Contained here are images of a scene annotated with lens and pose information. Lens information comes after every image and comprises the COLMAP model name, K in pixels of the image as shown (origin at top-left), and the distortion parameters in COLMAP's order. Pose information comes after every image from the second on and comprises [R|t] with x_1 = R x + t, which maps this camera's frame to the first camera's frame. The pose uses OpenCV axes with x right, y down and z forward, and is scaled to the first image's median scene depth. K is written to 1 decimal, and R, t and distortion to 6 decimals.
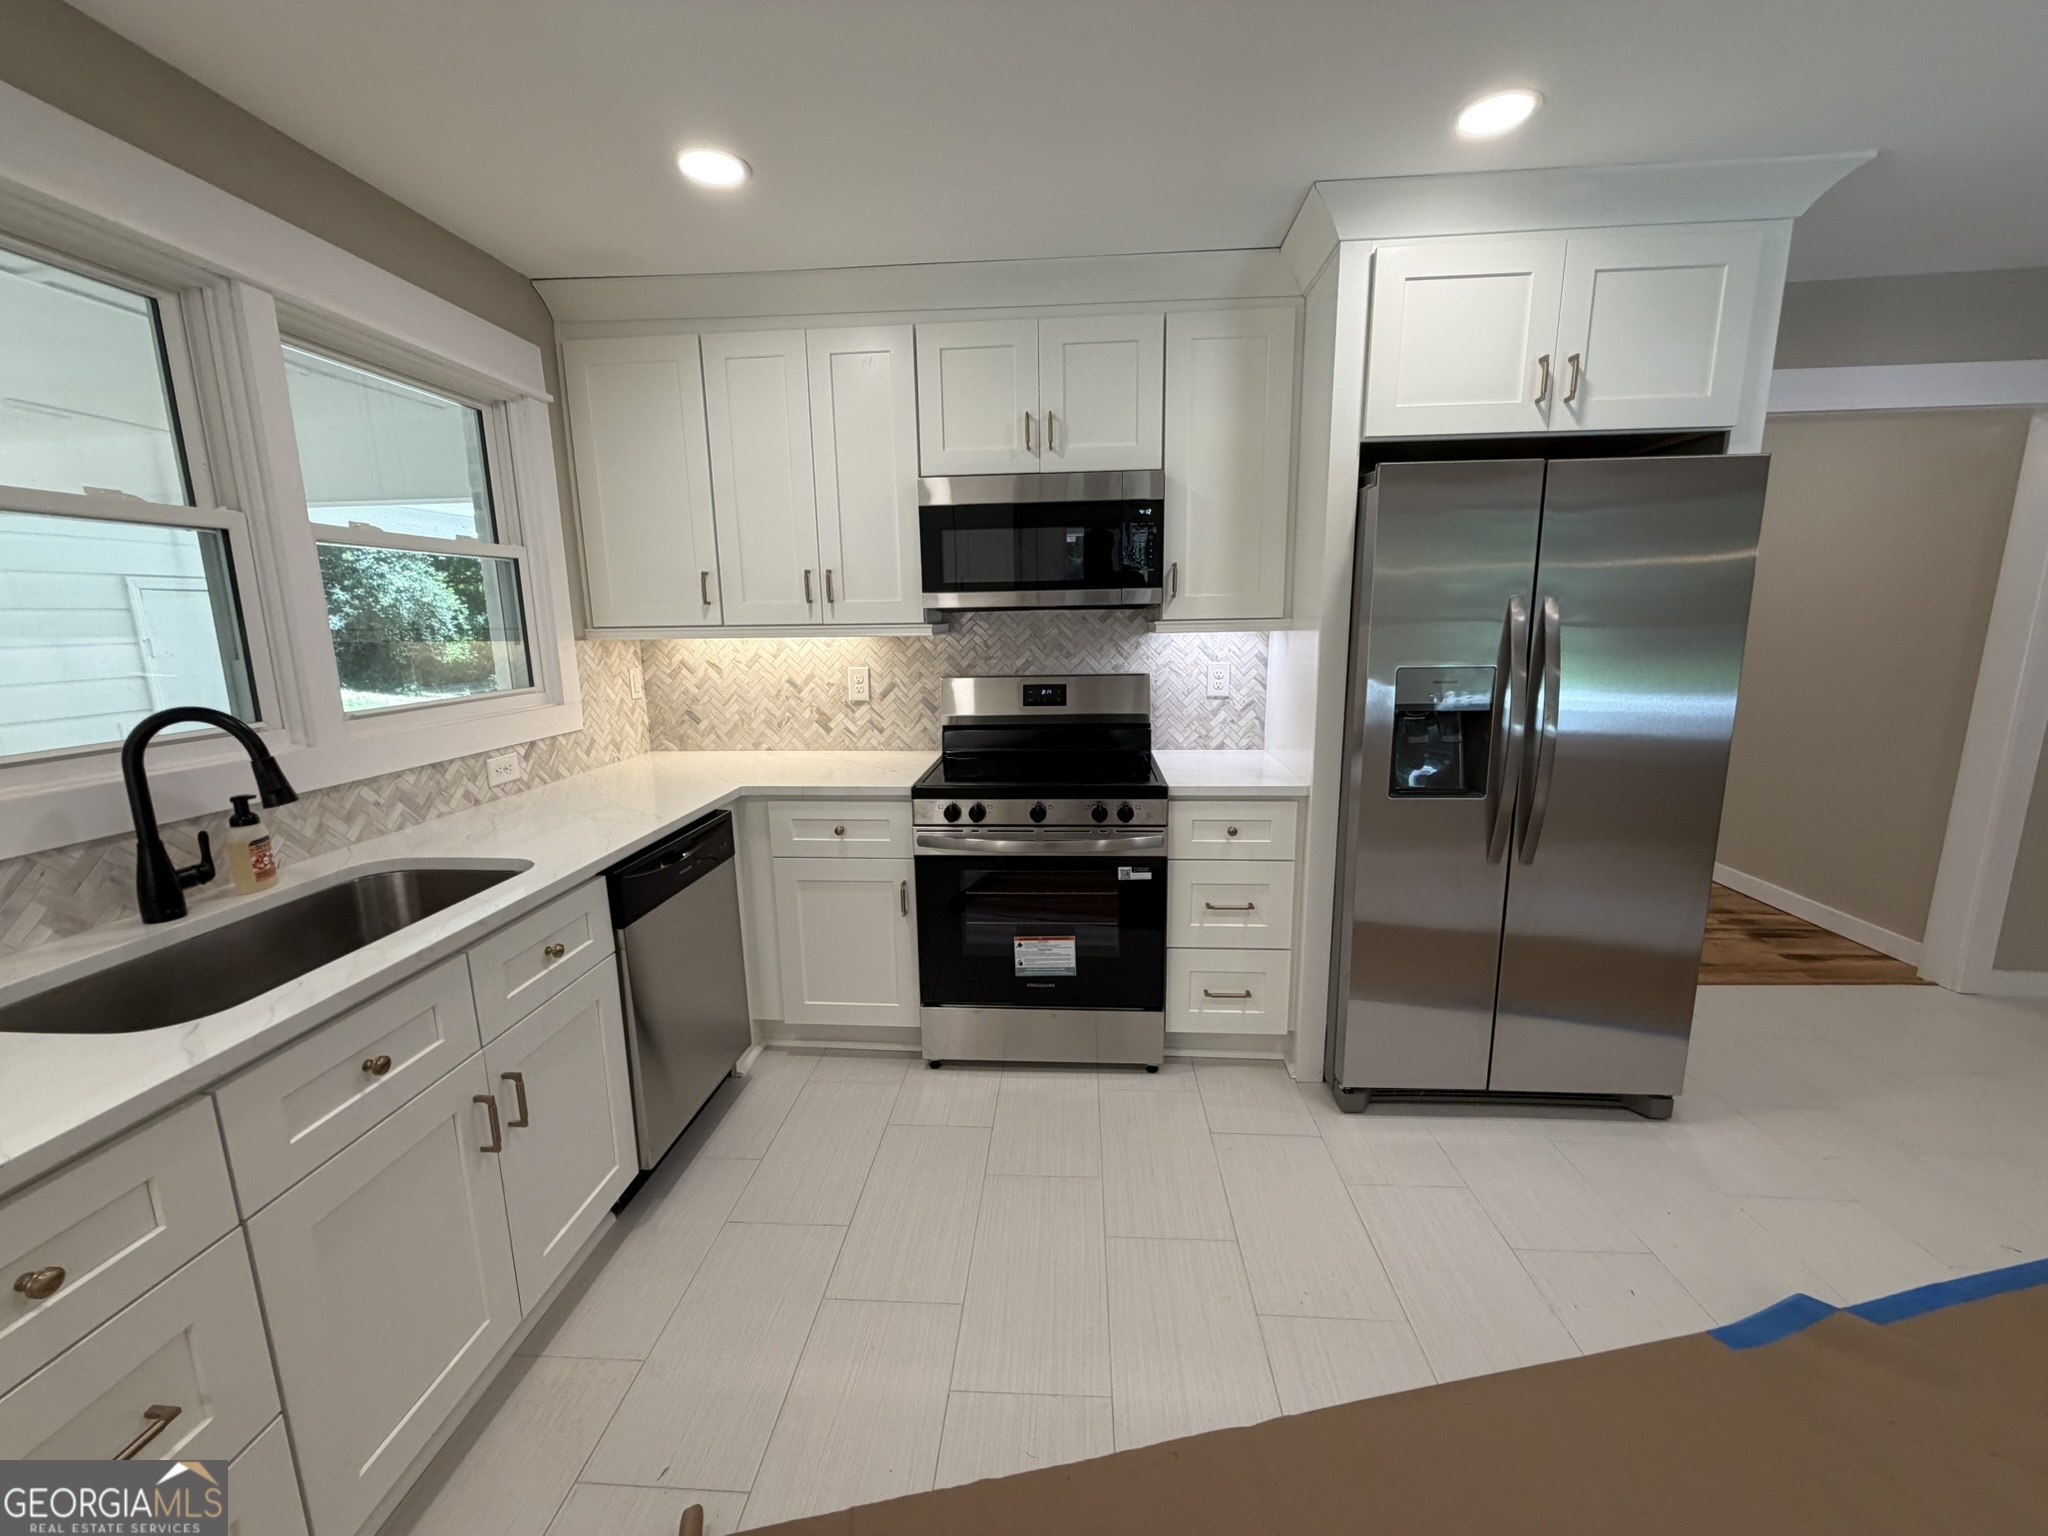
lens RADIAL K [[817.7, 0, 1020.8], [0, 817.7, 769.4], [0, 0, 1]] dist [0.001047, 0.000001]
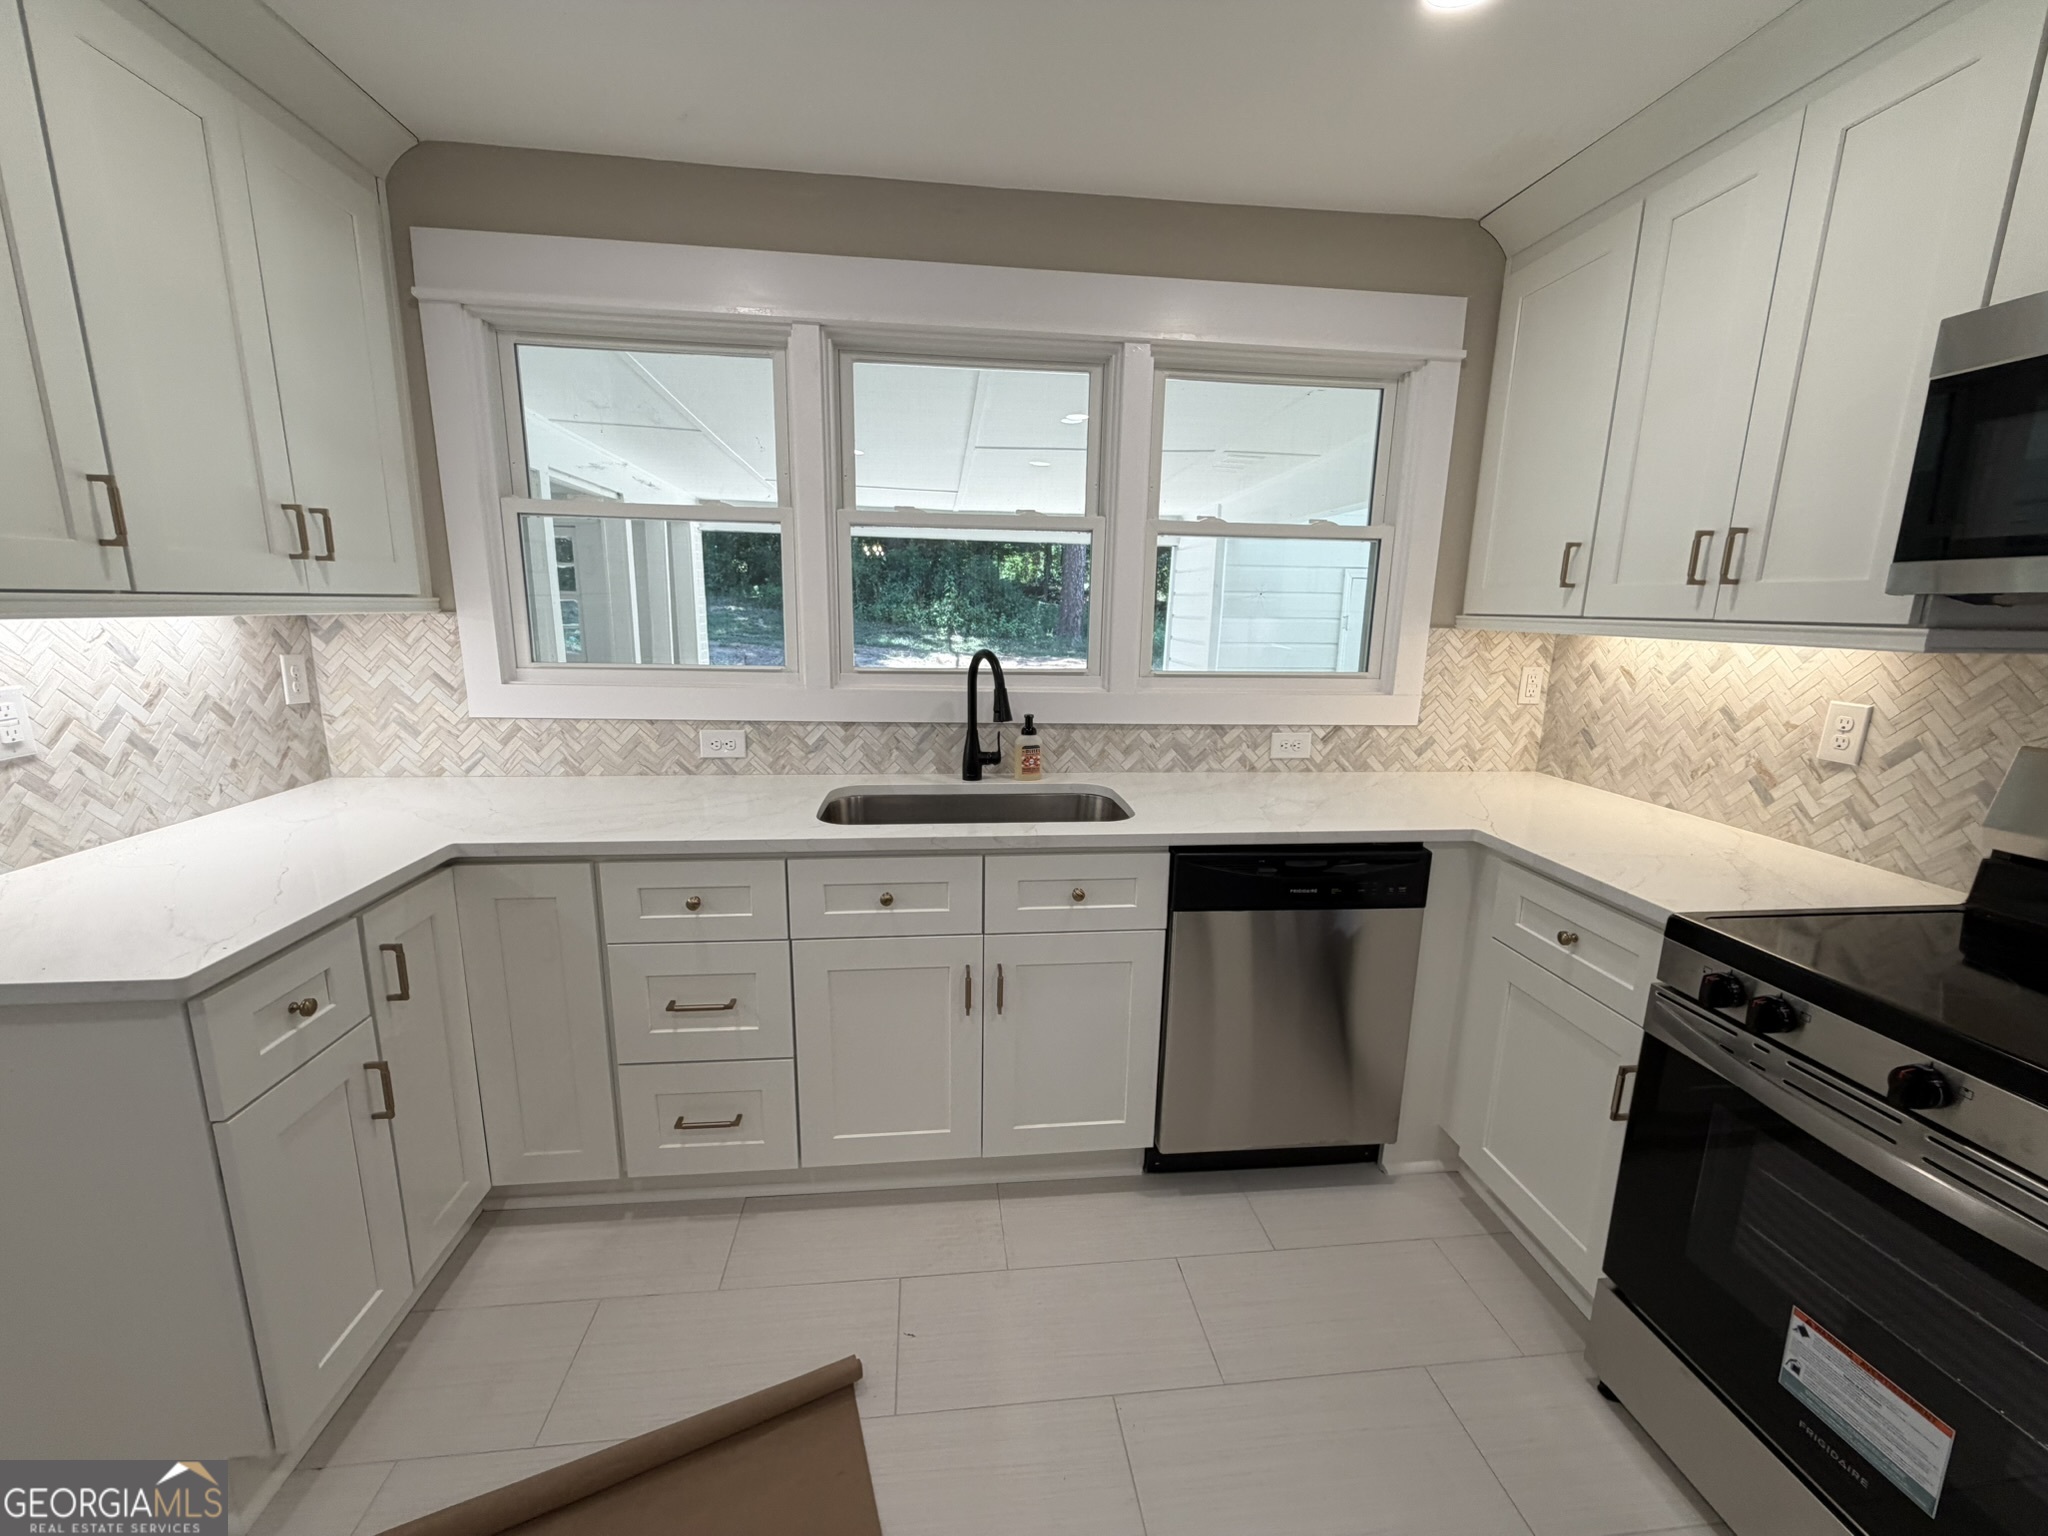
lens RADIAL K [[817.7, 0, 1020.8], [0, 817.7, 769.4], [0, 0, 1]] dist [0.001047, 0.000001]
pose [[0.179675, 0.213648, -0.960246, 0.277033], [-0.203704, 0.963054, 0.176157, -0.075145], [0.962404, 0.163955, 0.216558, 0.403266]]
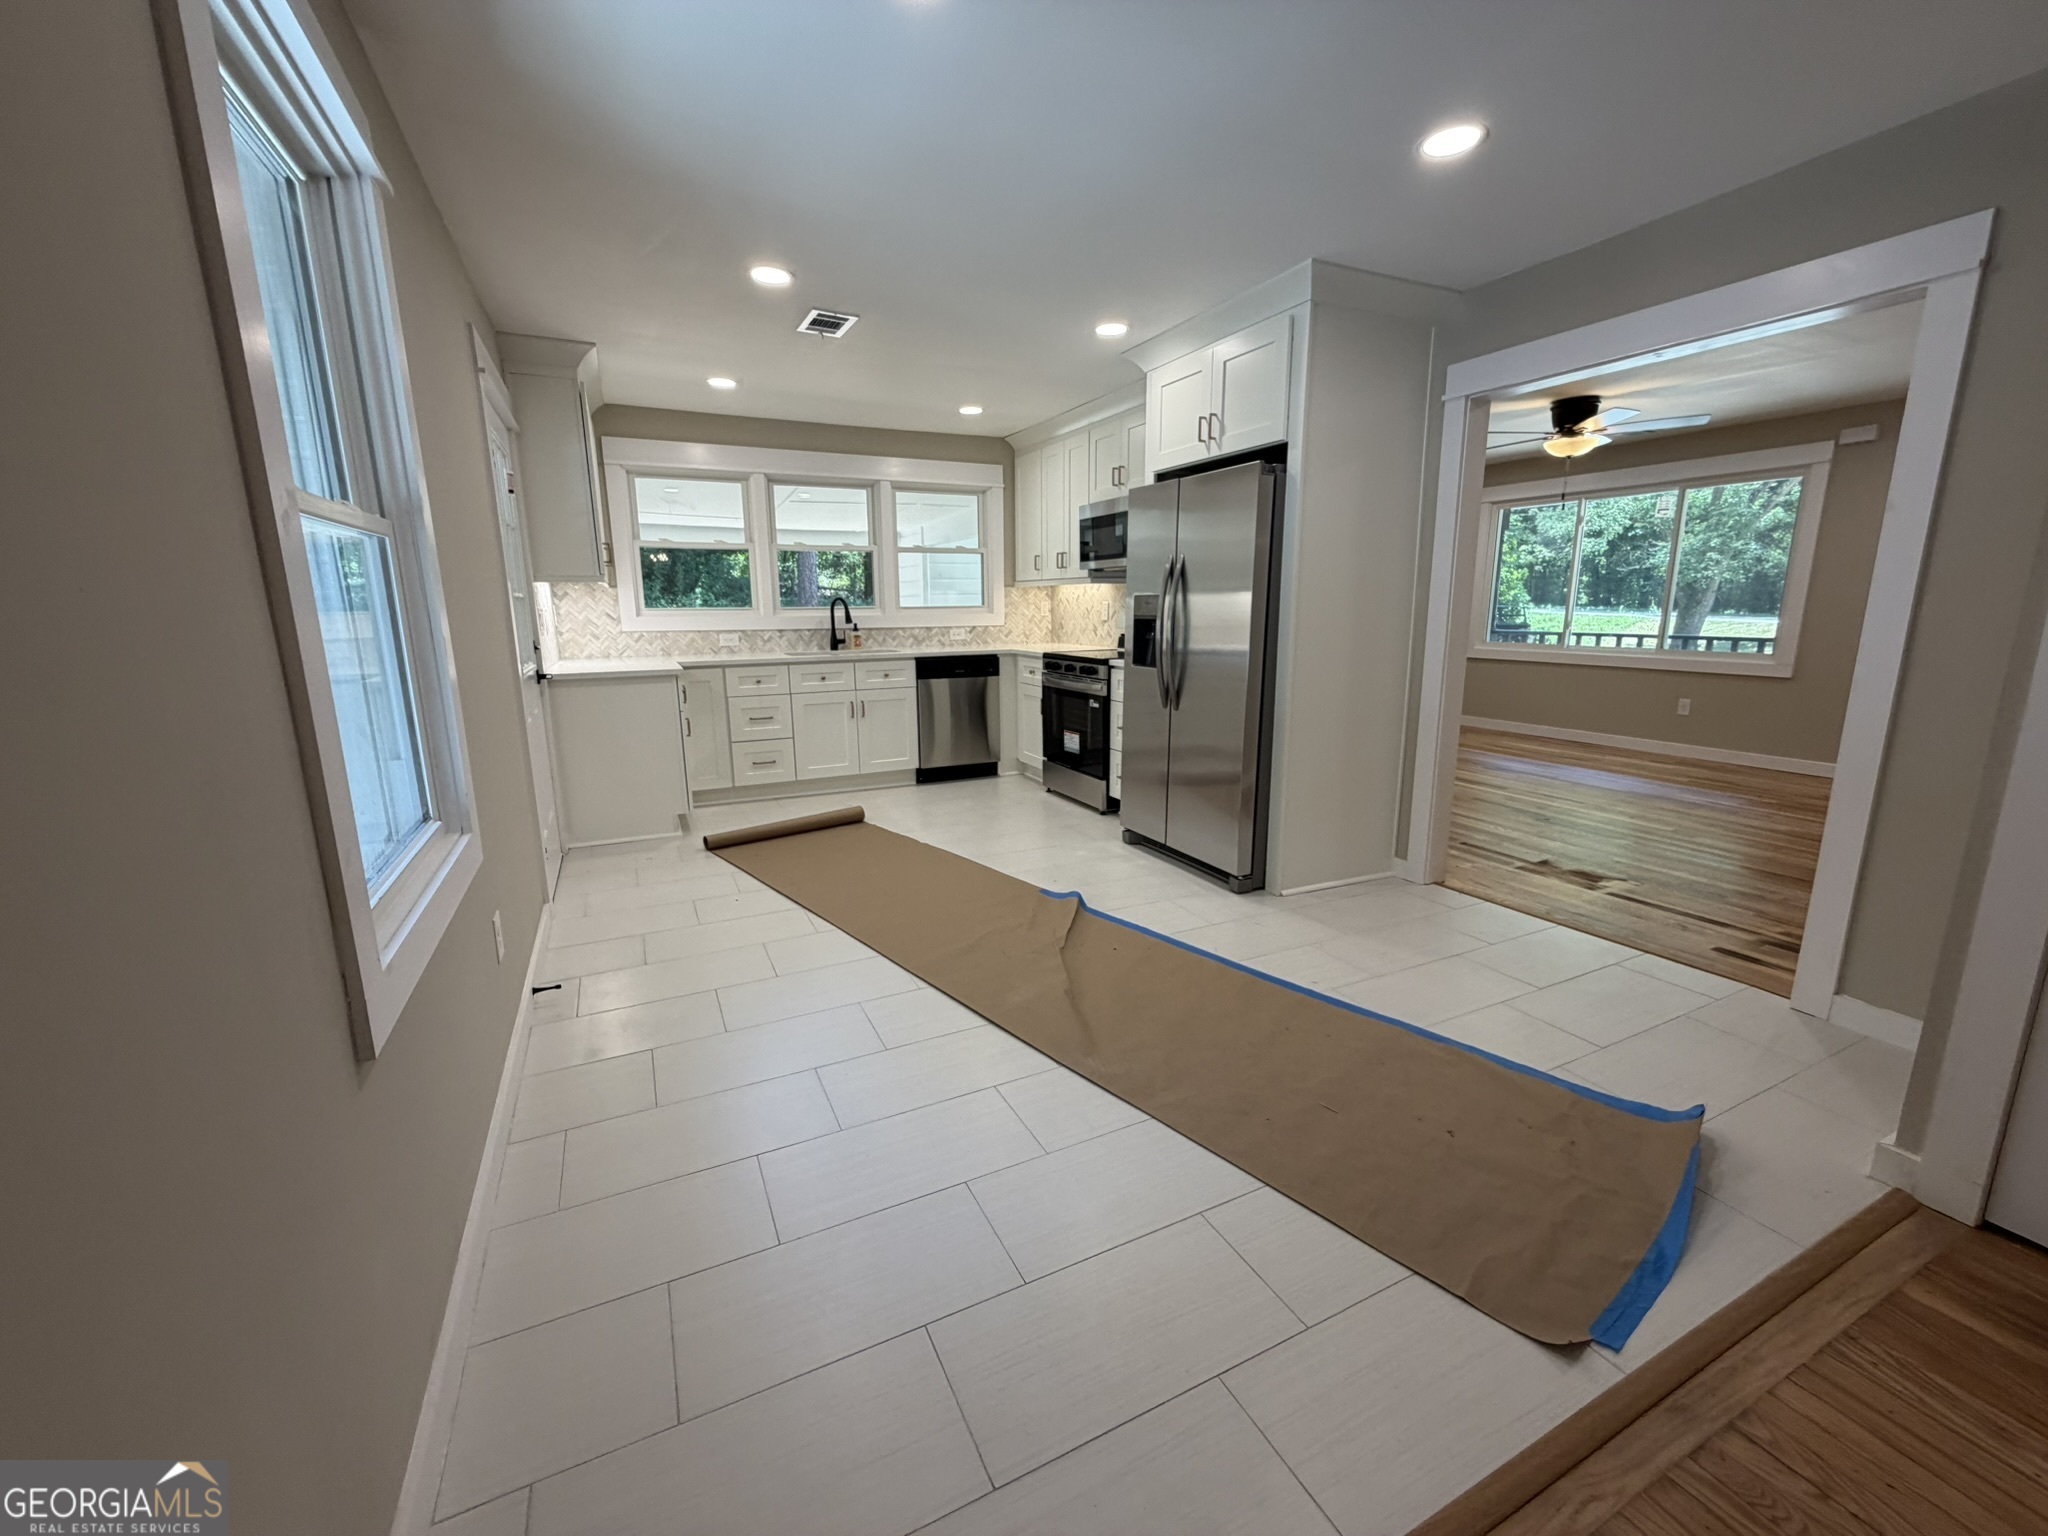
lens RADIAL K [[817.7, 0, 1020.8], [0, 817.7, 769.4], [0, 0, 1]] dist [0.001047, 0.000001]
pose [[0.496858, 0.185675, -0.847736, 1.601744], [-0.160476, 0.979655, 0.120514, 0.067803], [0.852865, 0.076164, 0.516546, -0.139633]]
